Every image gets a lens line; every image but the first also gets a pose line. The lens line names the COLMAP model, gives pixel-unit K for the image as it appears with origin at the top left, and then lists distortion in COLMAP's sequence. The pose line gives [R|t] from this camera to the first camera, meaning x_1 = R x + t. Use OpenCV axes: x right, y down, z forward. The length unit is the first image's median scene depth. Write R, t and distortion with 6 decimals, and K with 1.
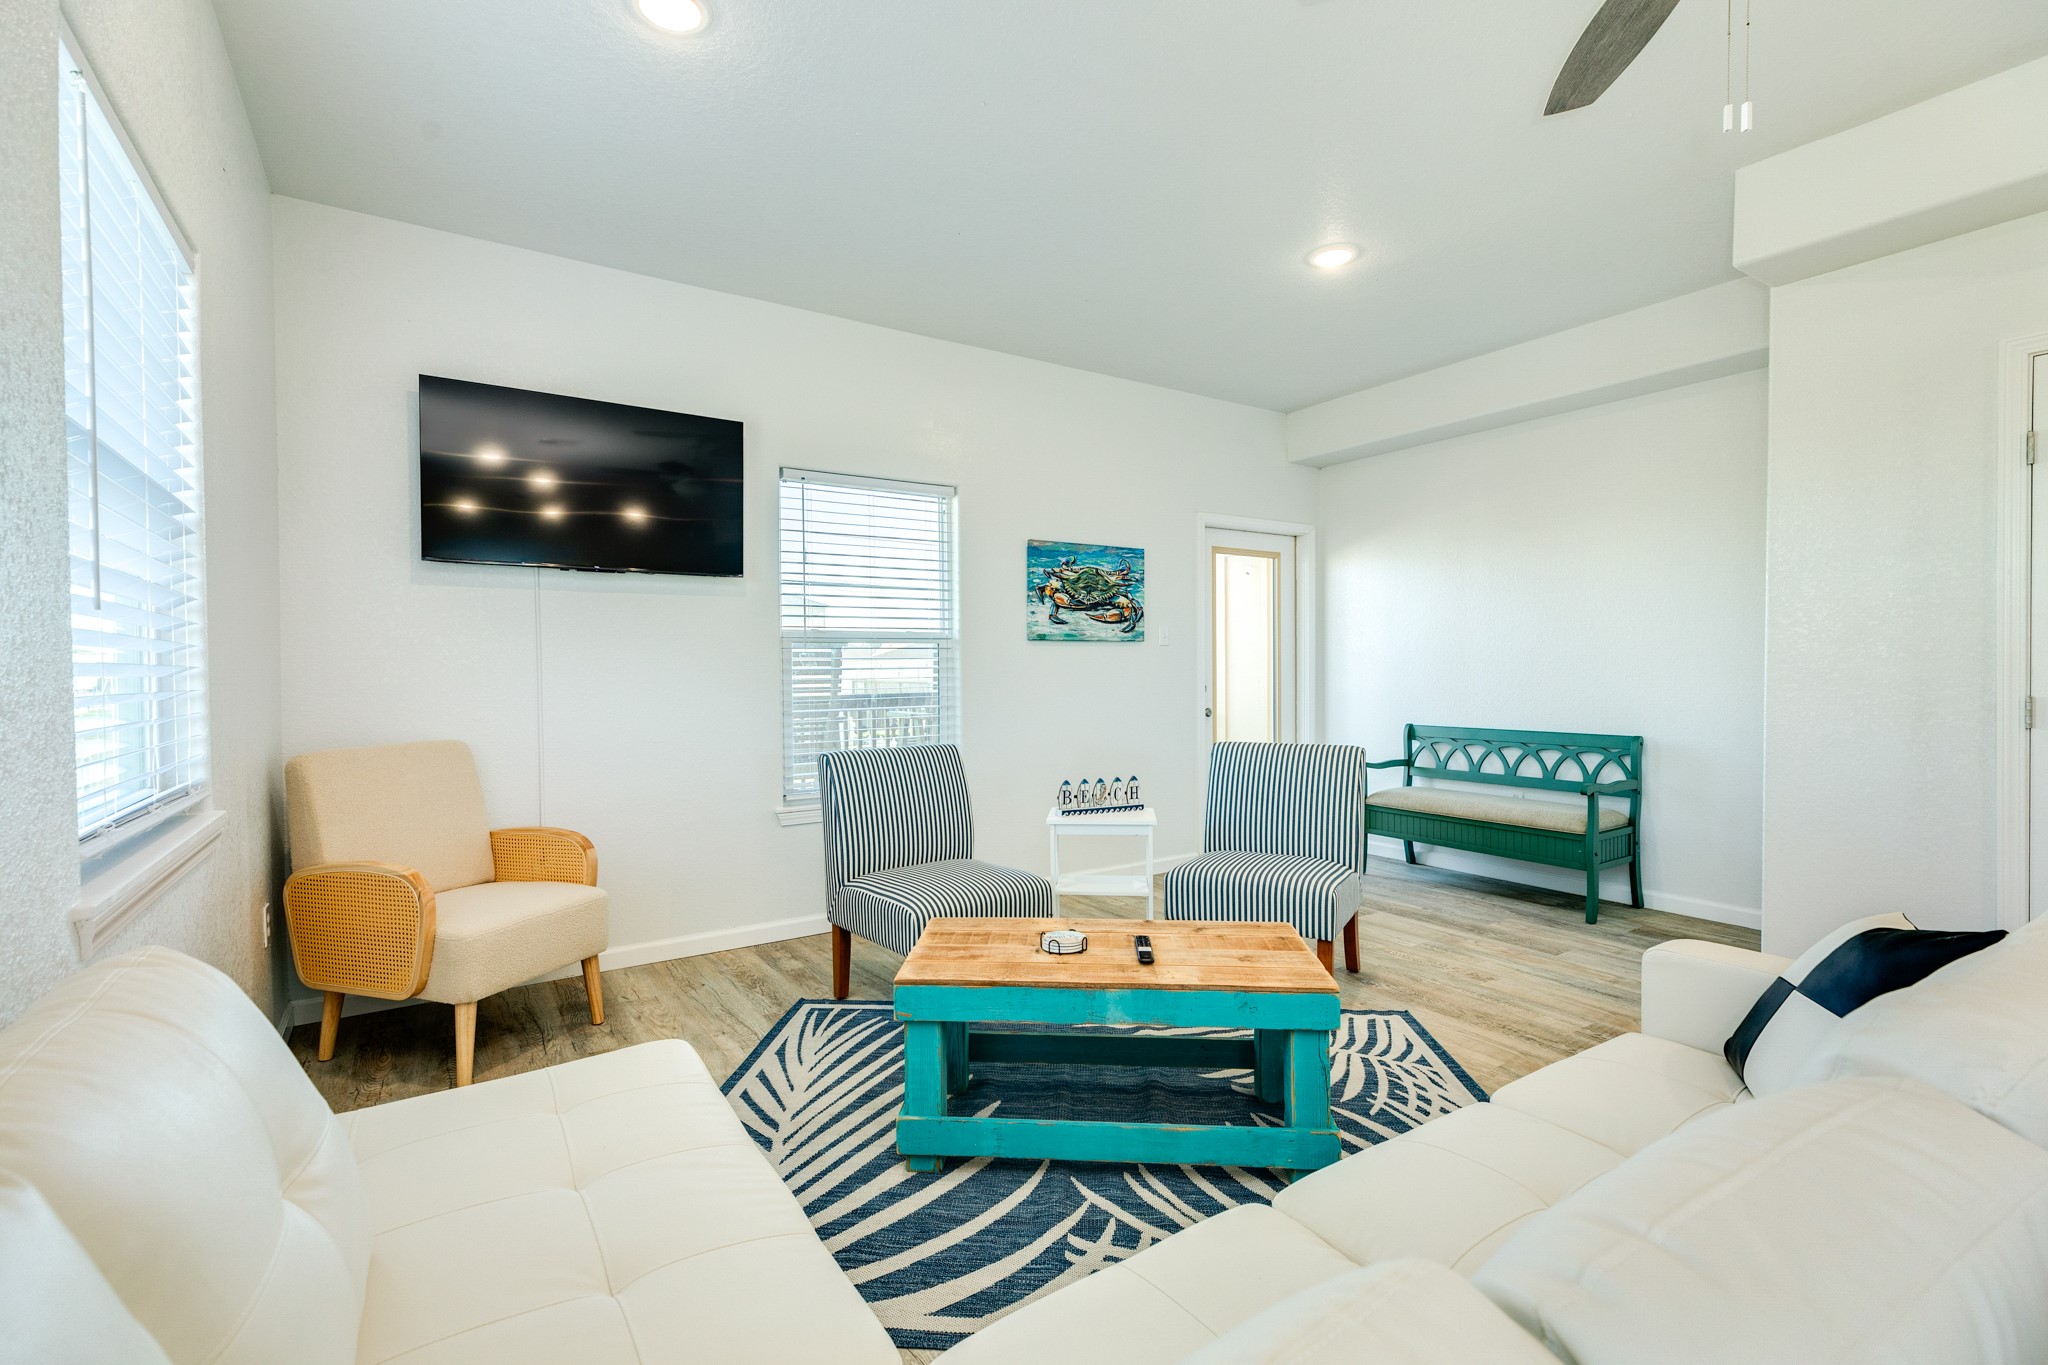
lens RADIAL K [[905.6, 0, 1024.0], [0, 905.6, 682.5], [0, 0, 1]] dist [-0.000708, -0.000053]
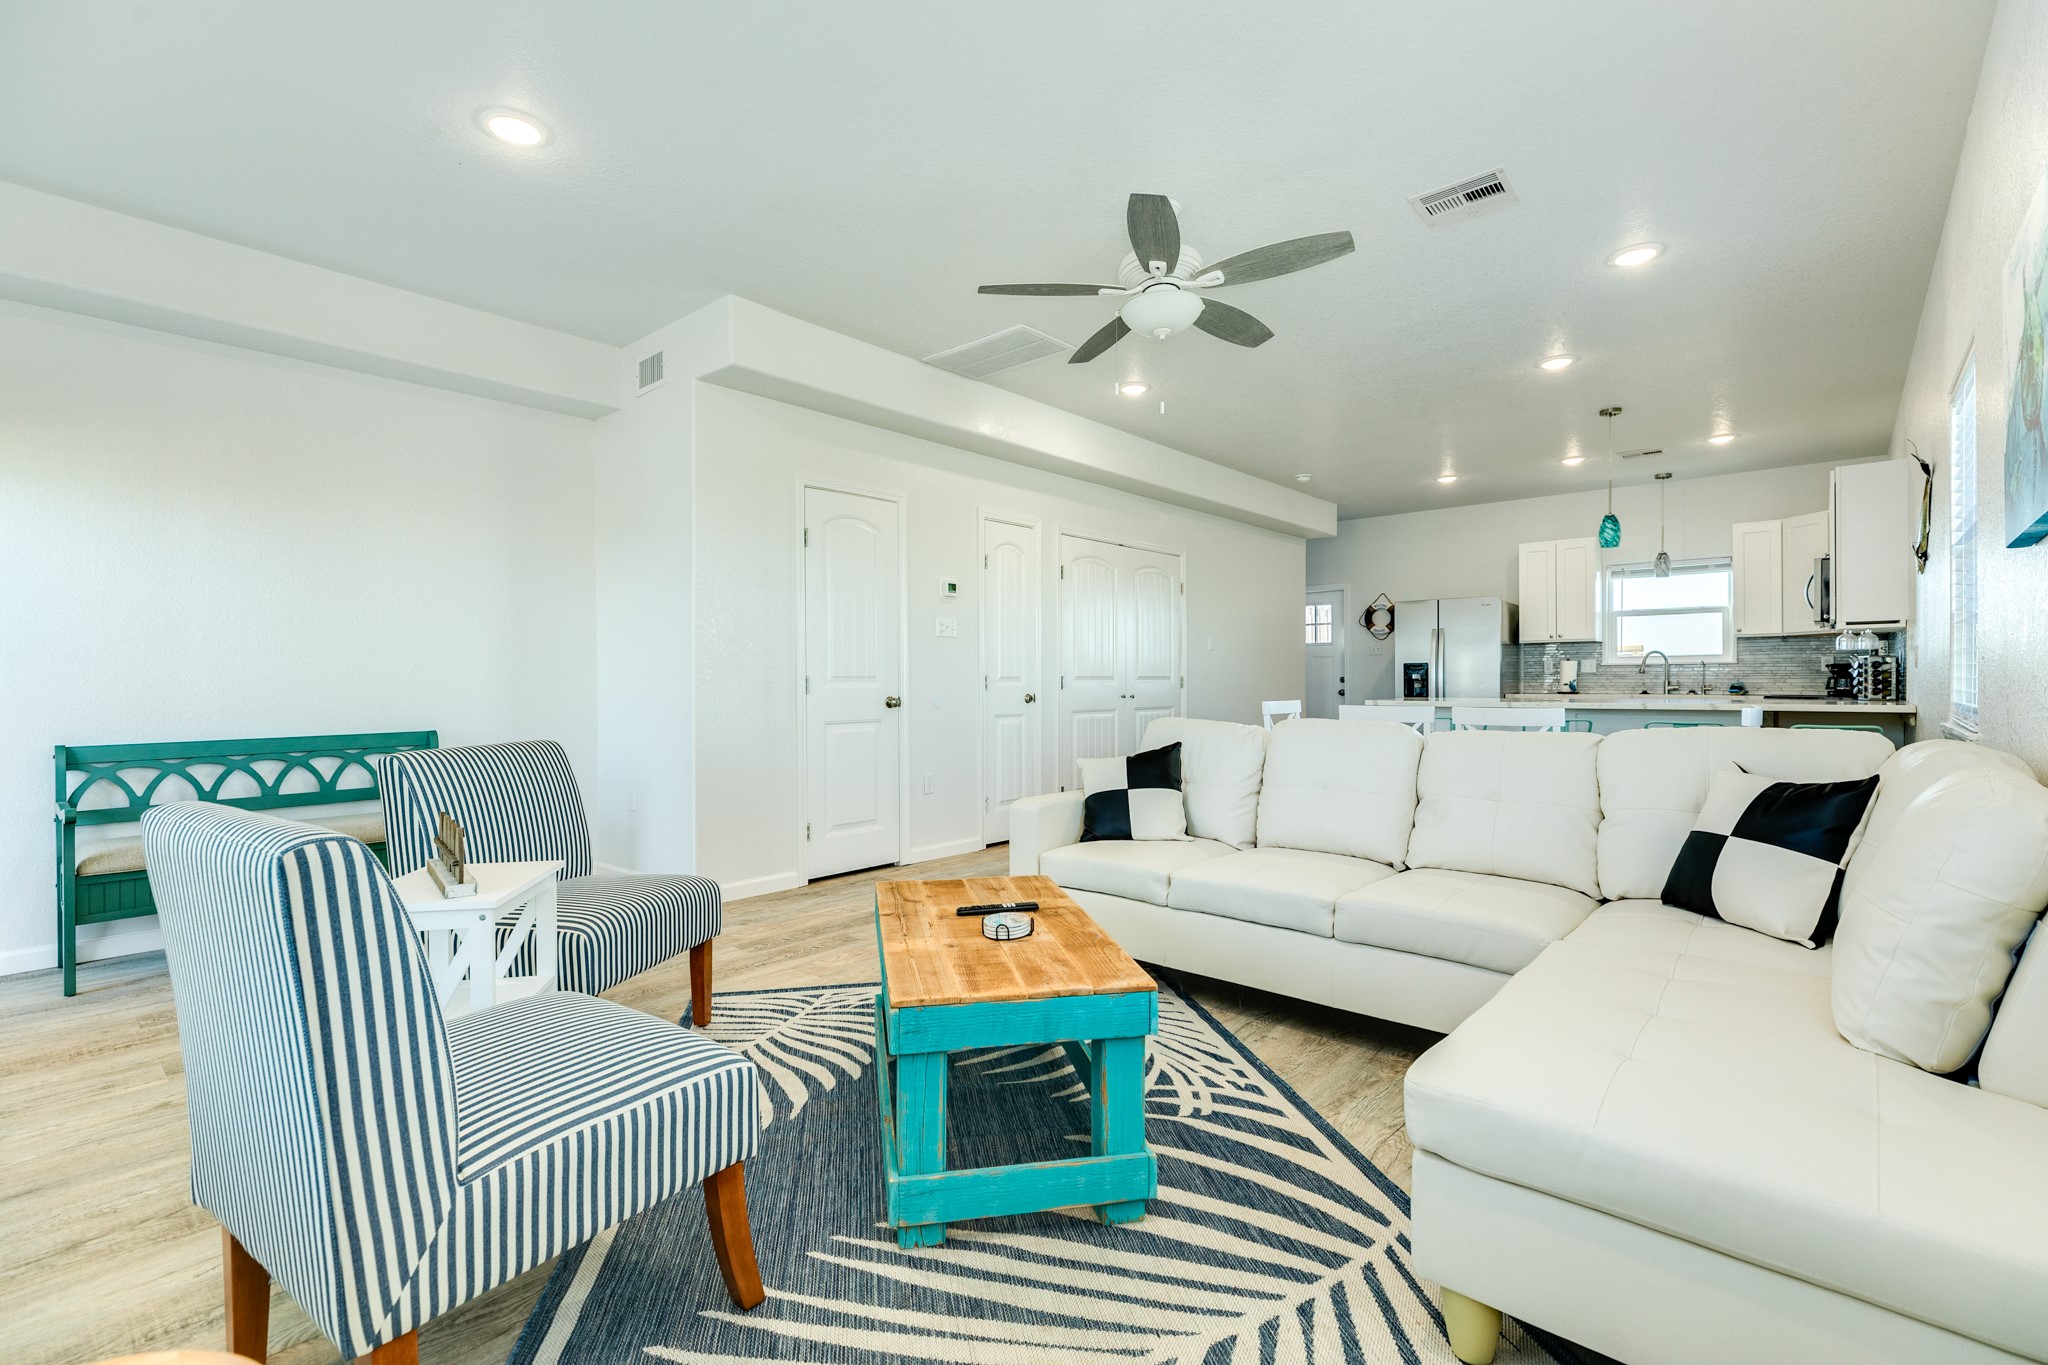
lens RADIAL K [[892.9, 0, 1024.0], [0, 892.9, 682.5], [0, 0, 1]] dist [0.000933, 0.000051]
pose [[-0.251671, 0.009864, 0.967763, -0.768985], [0.021737, 0.999753, -0.004537, 0.044004], [-0.967569, 0.019894, -0.251823, 1.118230]]
